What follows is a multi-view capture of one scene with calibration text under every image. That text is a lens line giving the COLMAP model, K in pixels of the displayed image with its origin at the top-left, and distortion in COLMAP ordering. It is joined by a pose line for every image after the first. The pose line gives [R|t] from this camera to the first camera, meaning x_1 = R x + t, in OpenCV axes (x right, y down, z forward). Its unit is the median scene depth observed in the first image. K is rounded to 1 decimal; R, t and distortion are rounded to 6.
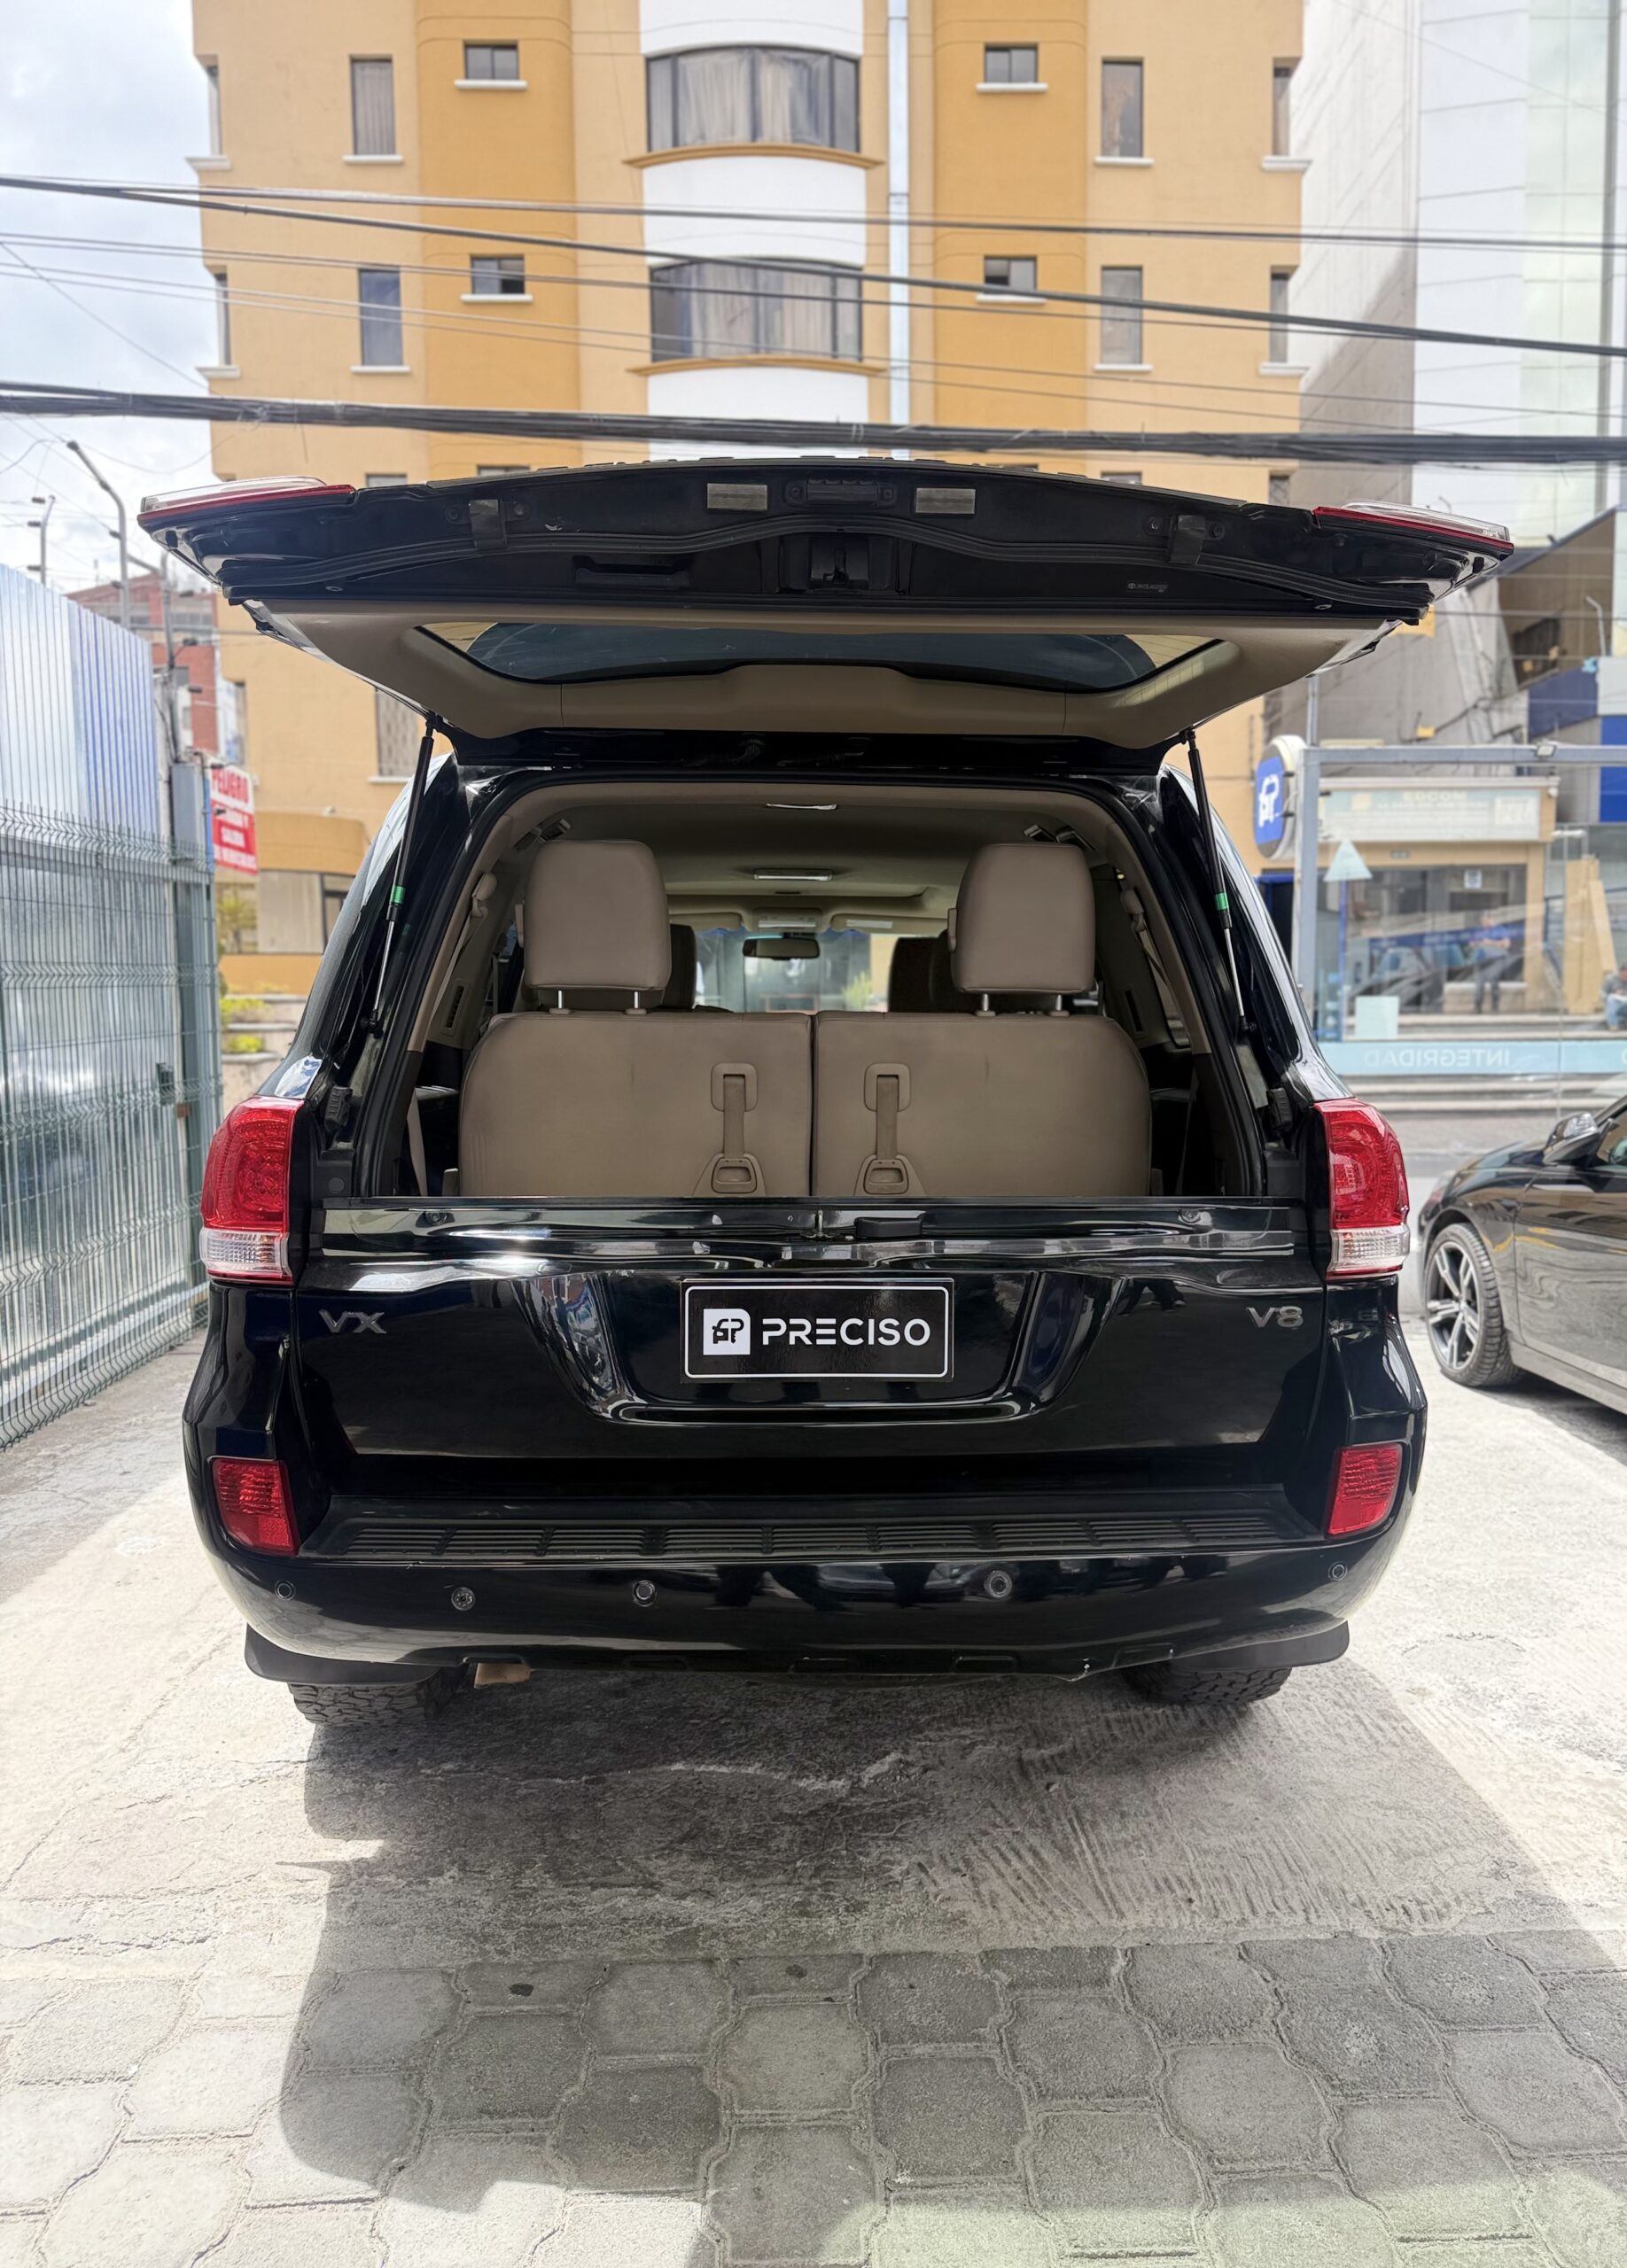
lens RADIAL K [[1603.6, 0, 863.5], [0, 1603.6, 1124.8], [0, 0, 1]] dist [0.033874, -0.047894]
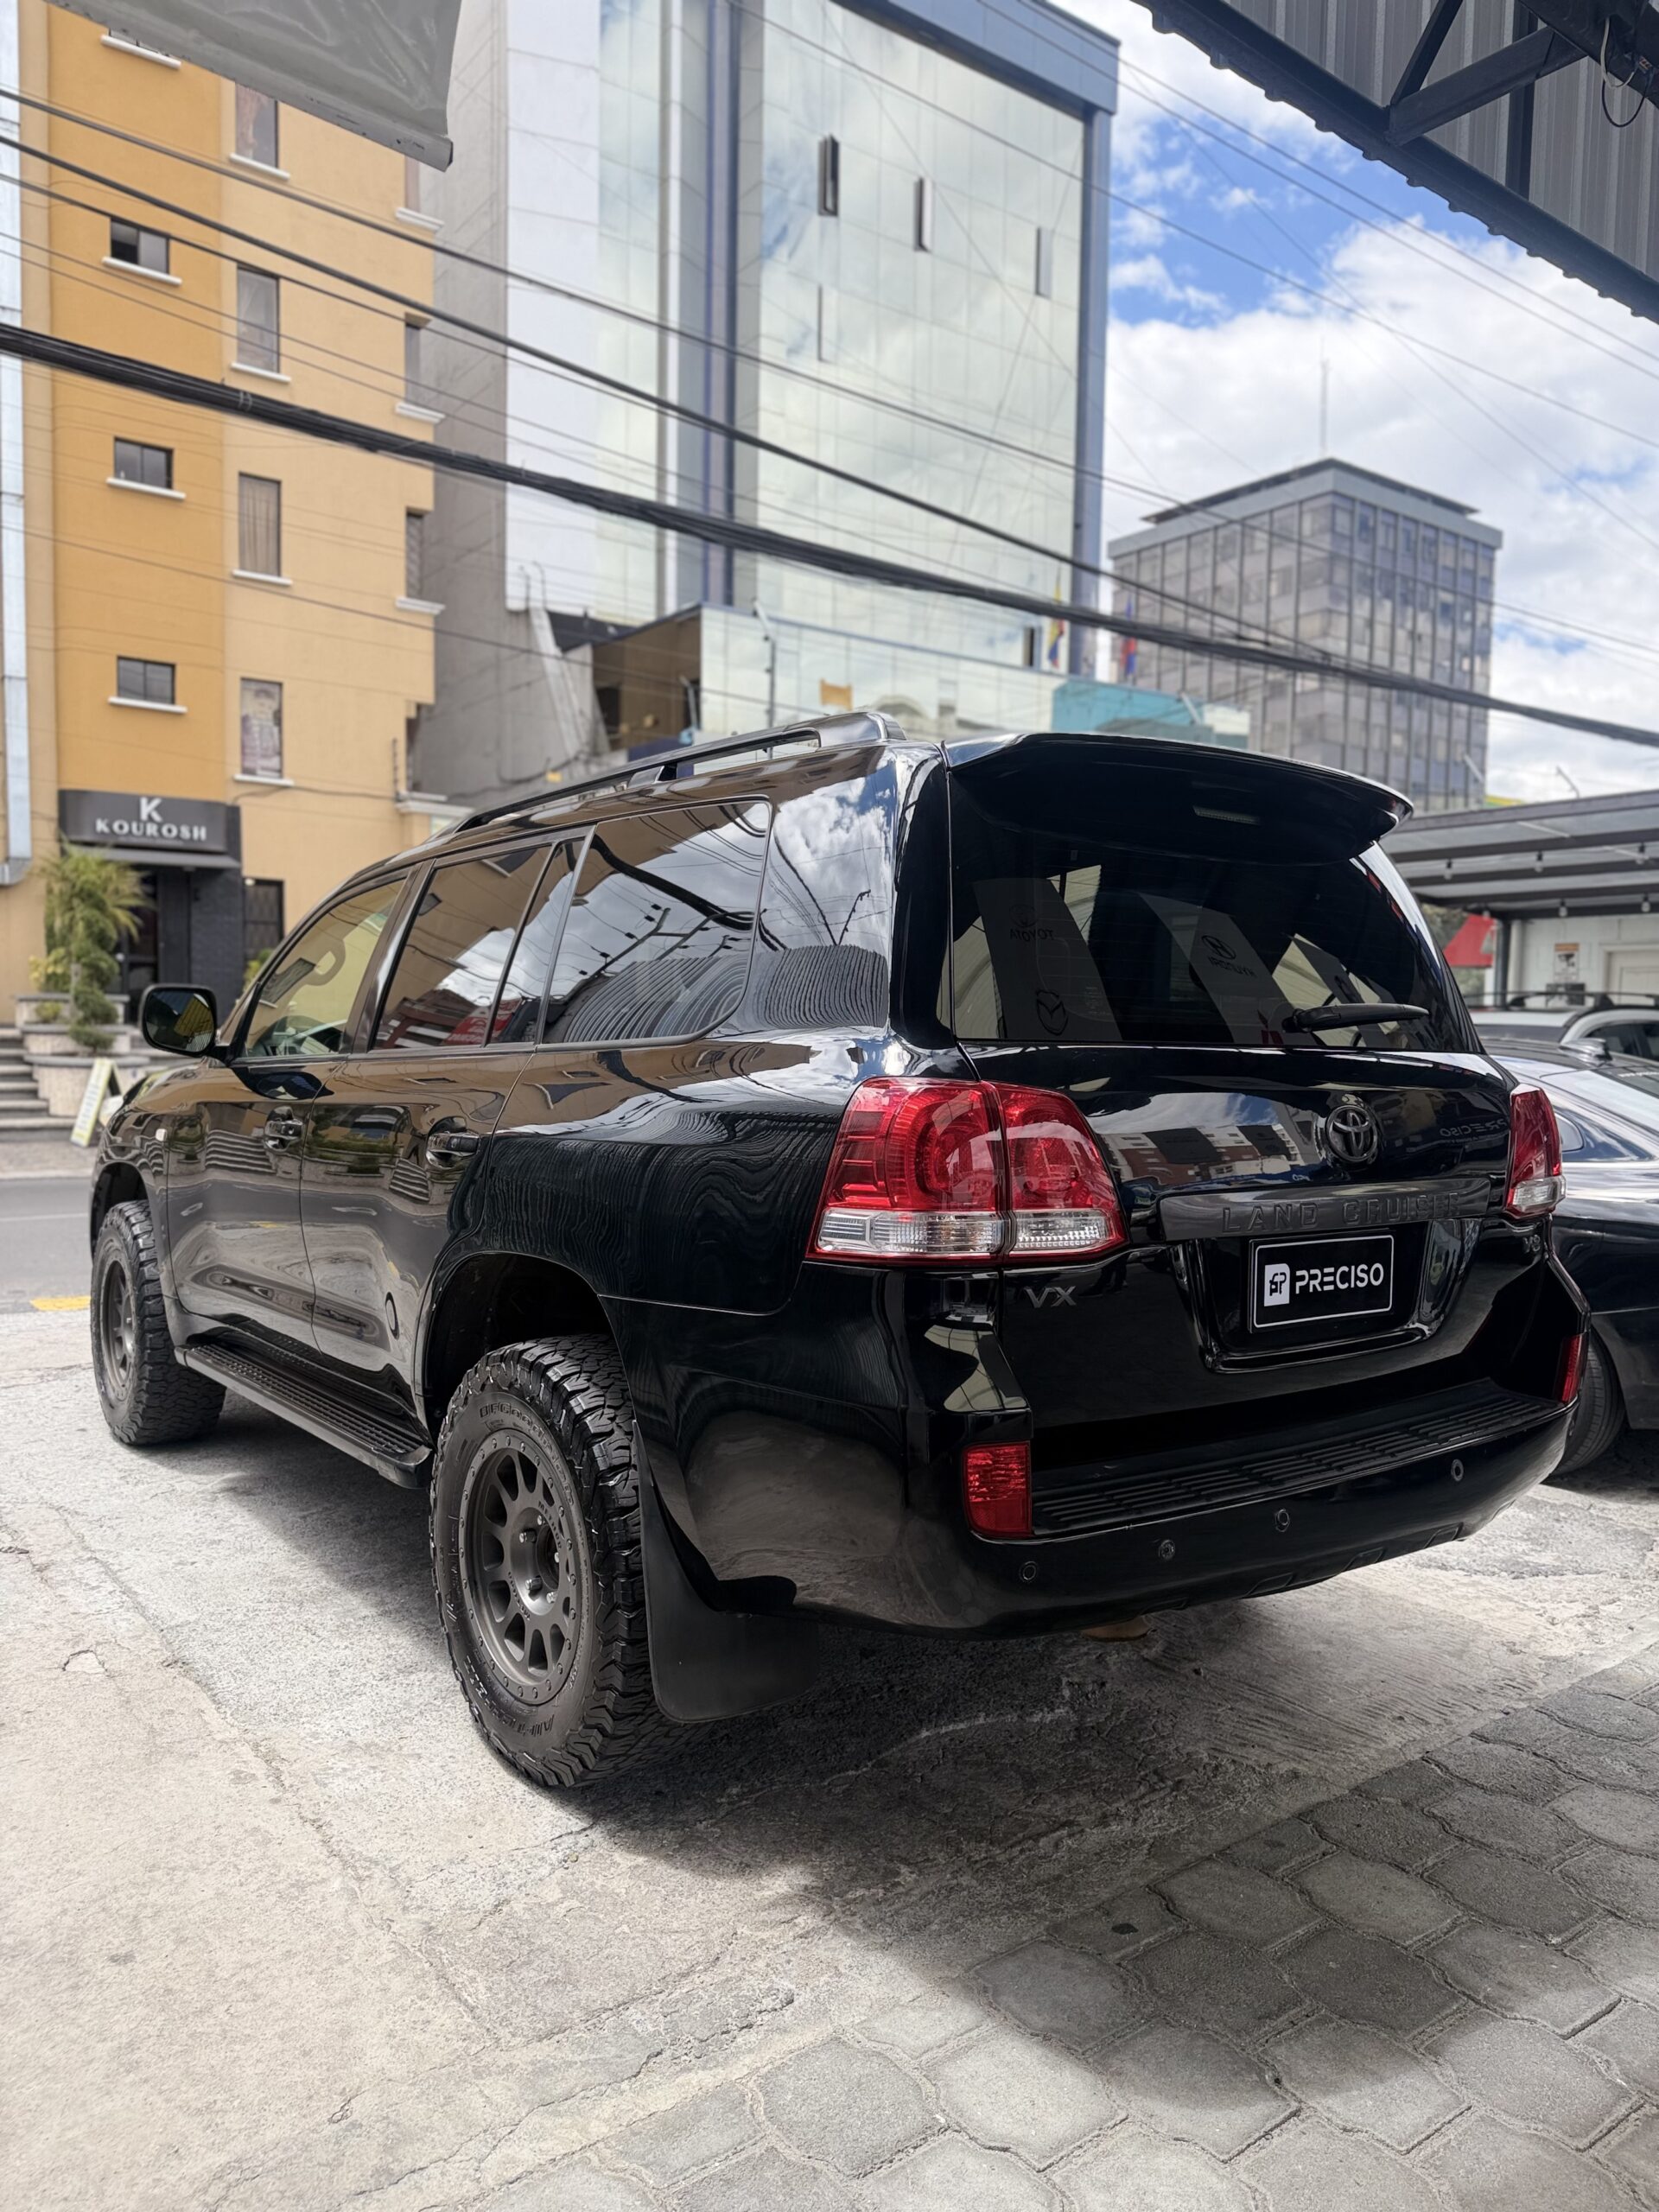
lens RADIAL K [[1535.9, 0, 863.6], [0, 1535.9, 1111.3], [0, 0, 1]] dist [0.057134, -0.088237]
pose [[0.819315, -0.007516, 0.573295, -0.721625], [0.018102, 0.999755, -0.012763, 0.010945], [-0.573058, 0.020835, 0.819250, 0.202431]]
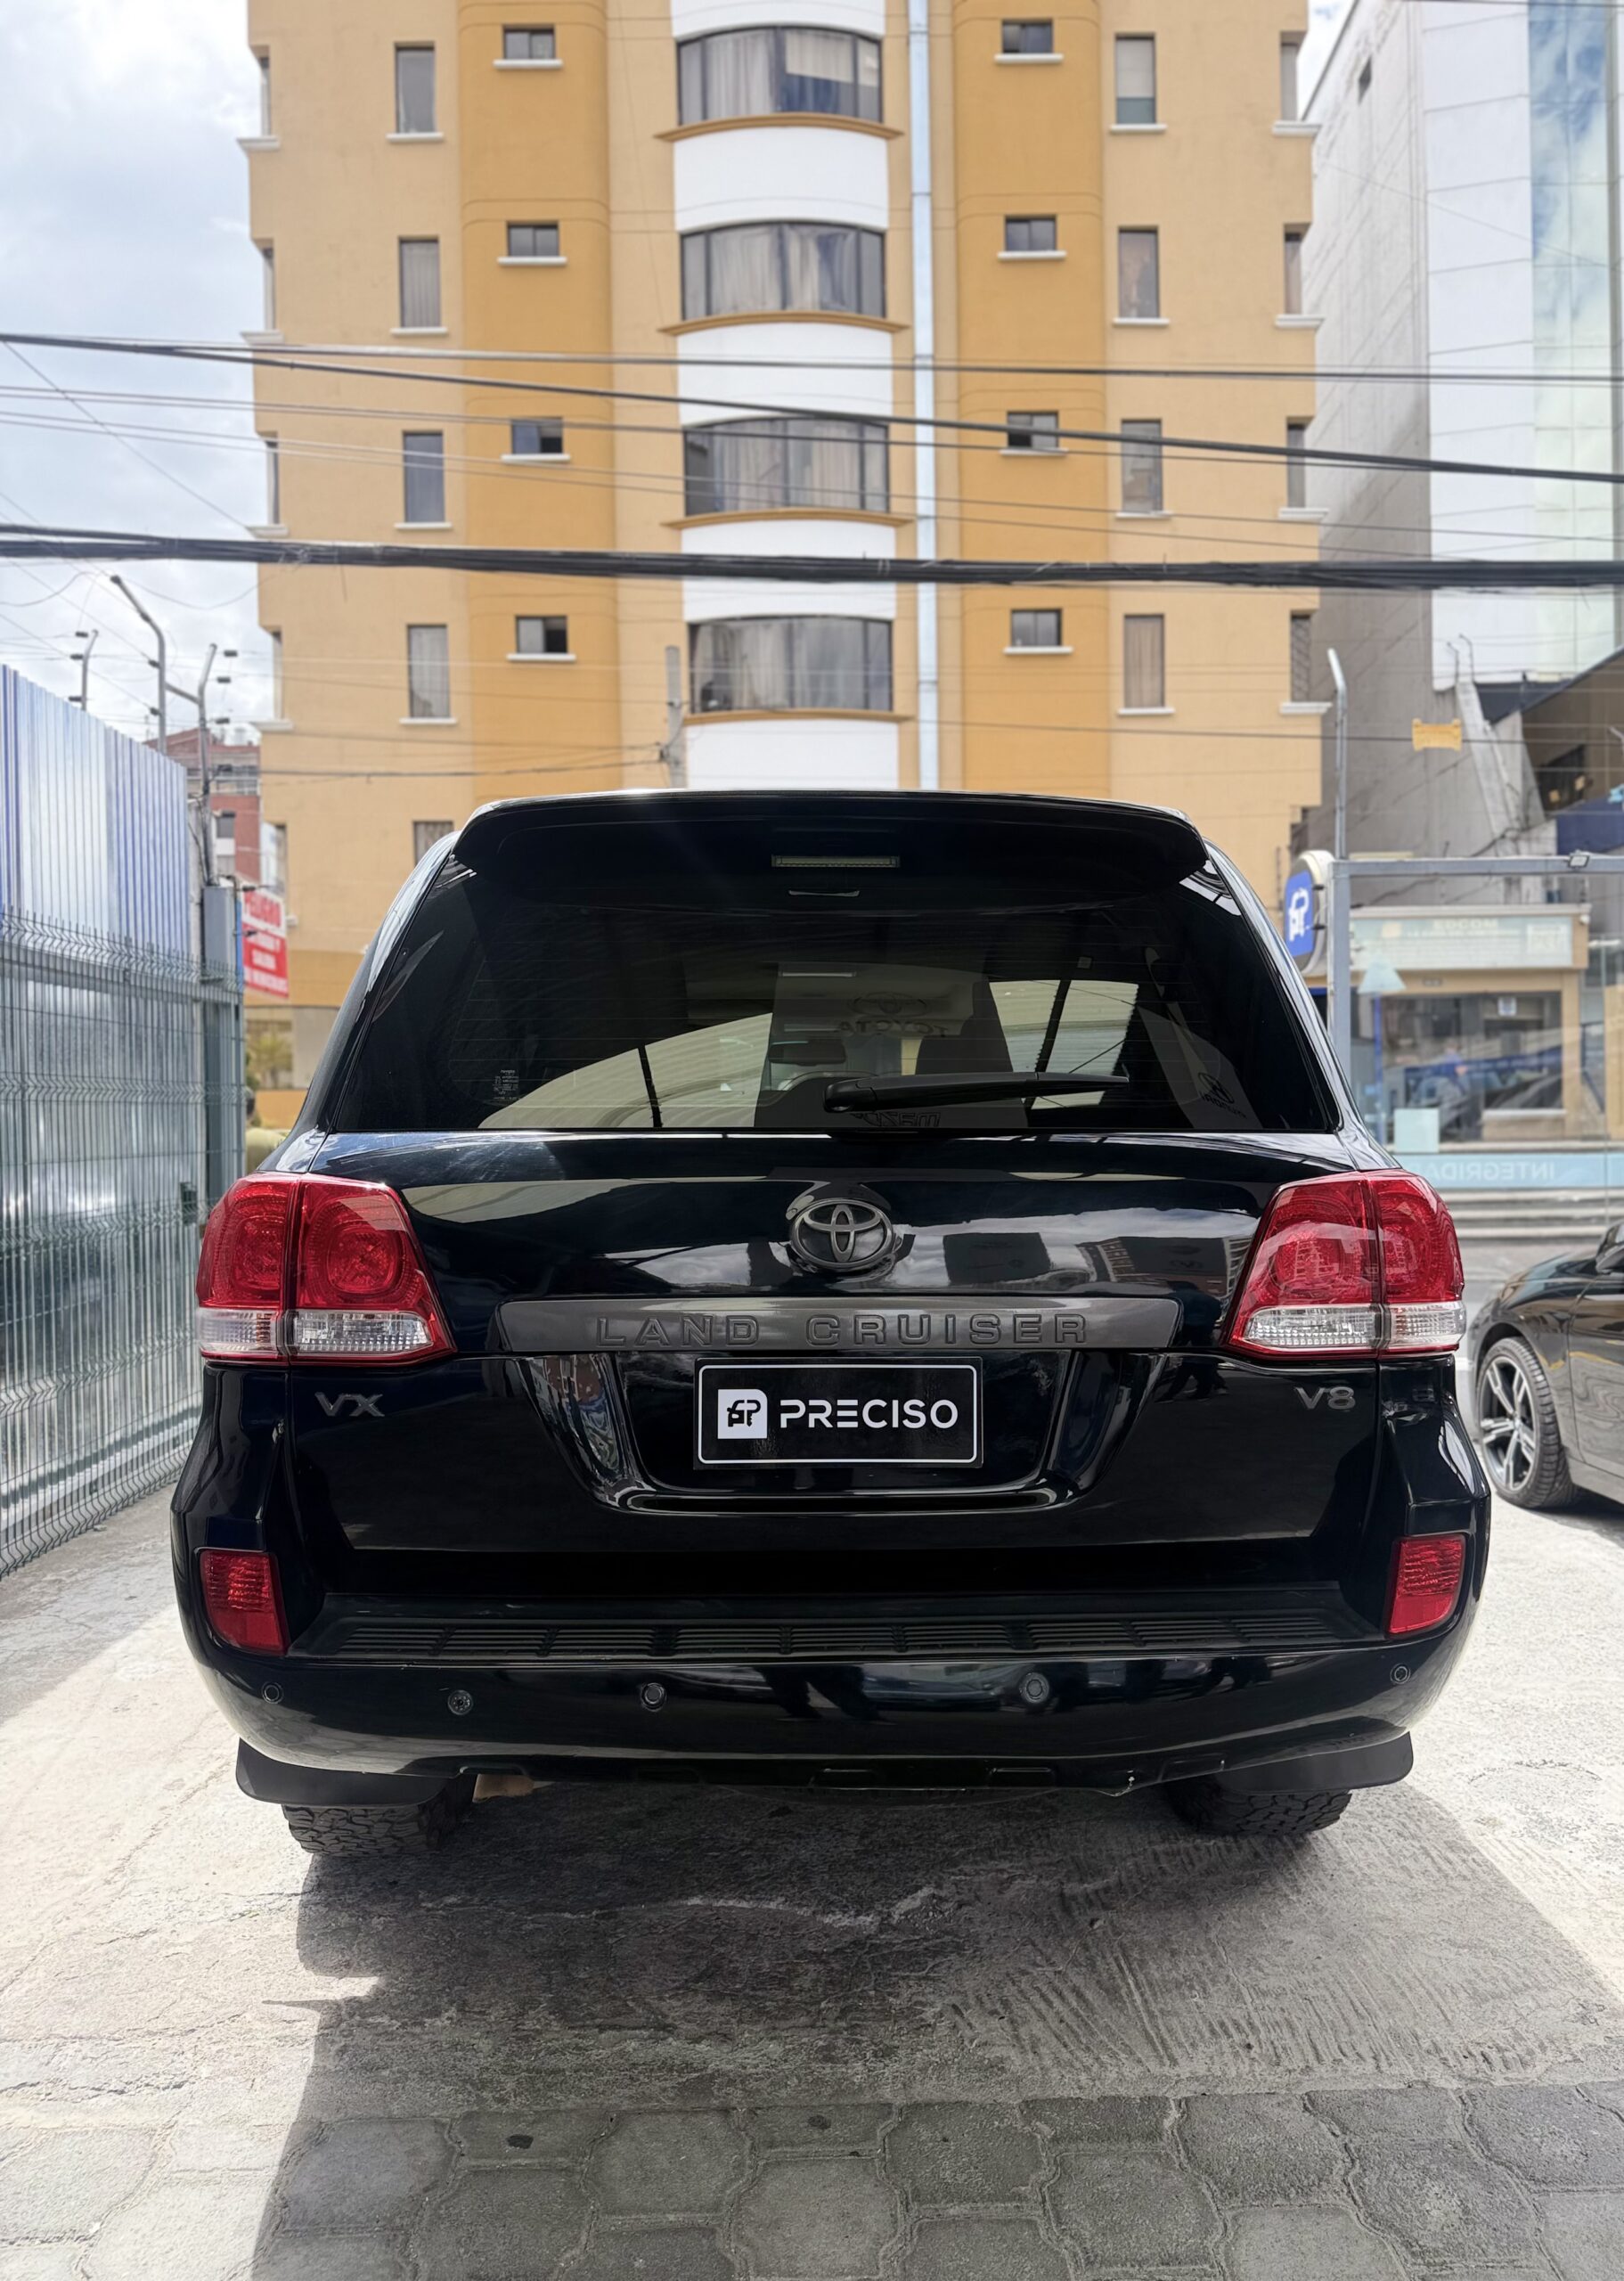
lens RADIAL K [[1612.8, 0, 866.2], [0, 1612.8, 1133.3], [0, 0, 1]] dist [0.020441, -0.024890]
pose [[0.999795, -0.007535, -0.018802, 0.005155], [0.006001, 0.996749, -0.080340, 0.031032], [0.019347, 0.080211, 0.996590, 0.030638]]
